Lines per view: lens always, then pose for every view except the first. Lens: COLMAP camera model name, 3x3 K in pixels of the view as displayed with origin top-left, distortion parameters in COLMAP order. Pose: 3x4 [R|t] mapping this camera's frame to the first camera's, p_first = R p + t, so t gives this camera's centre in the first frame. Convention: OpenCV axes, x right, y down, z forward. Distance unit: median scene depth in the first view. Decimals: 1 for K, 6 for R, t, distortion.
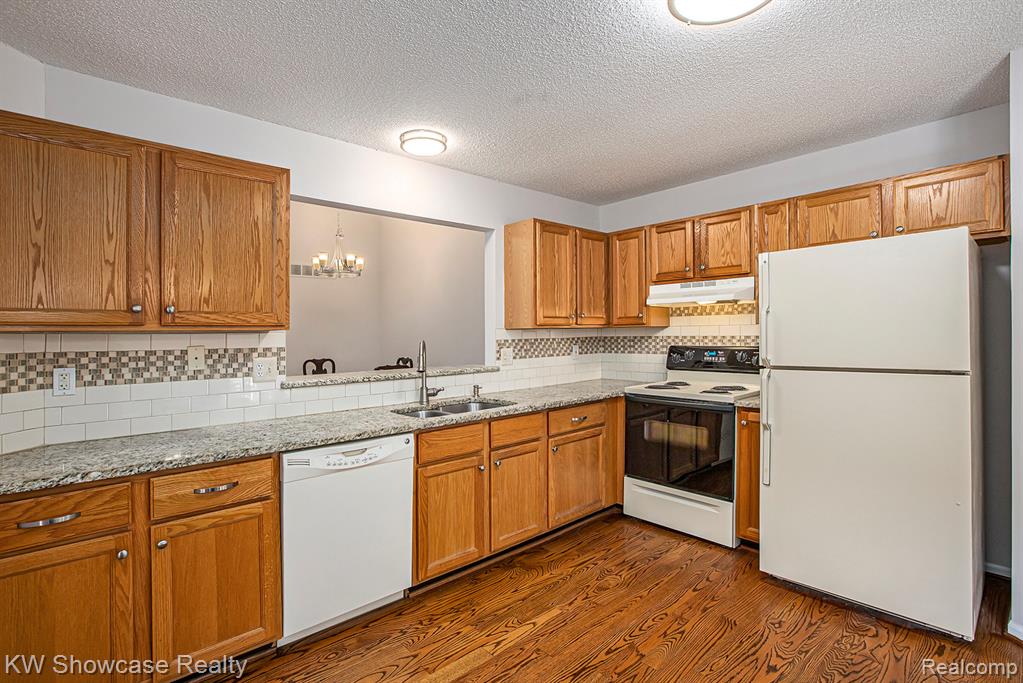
lens RADIAL K [[470.9, 0, 507.1], [0, 470.9, 328.6], [0, 0, 1]] dist [-0.075243, 0.025652]
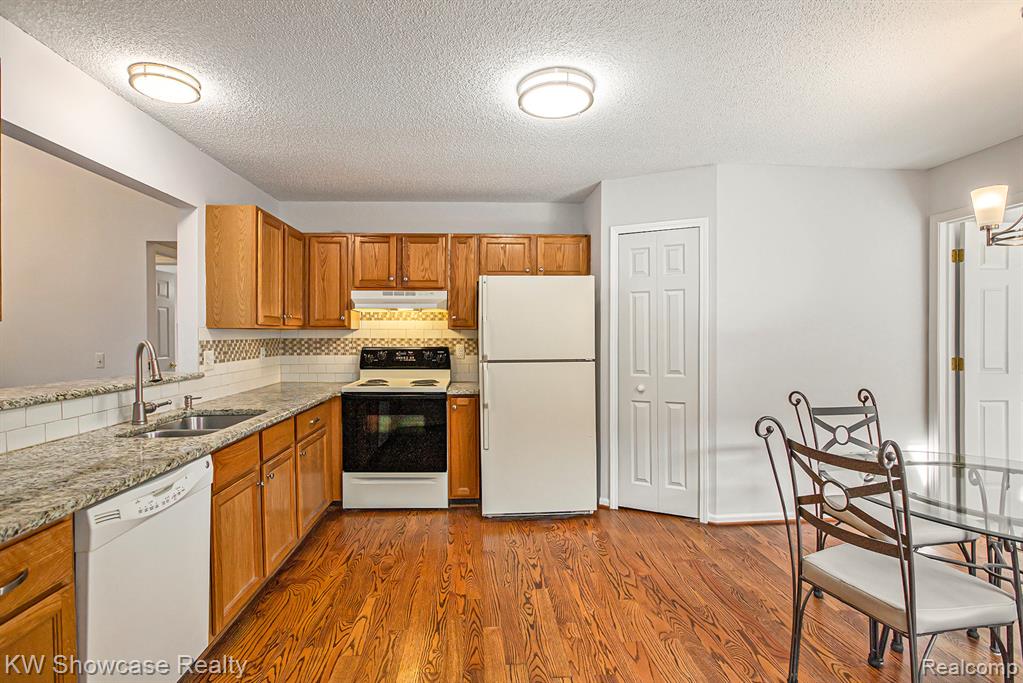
lens RADIAL K [[470.9, 0, 507.1], [0, 470.9, 328.6], [0, 0, 1]] dist [-0.075243, 0.025652]
pose [[0.619412, 0.023692, 0.784709, -0.324788], [-0.016151, 0.999718, -0.017435, 0.008035], [-0.784900, -0.001875, 0.619619, 0.069801]]
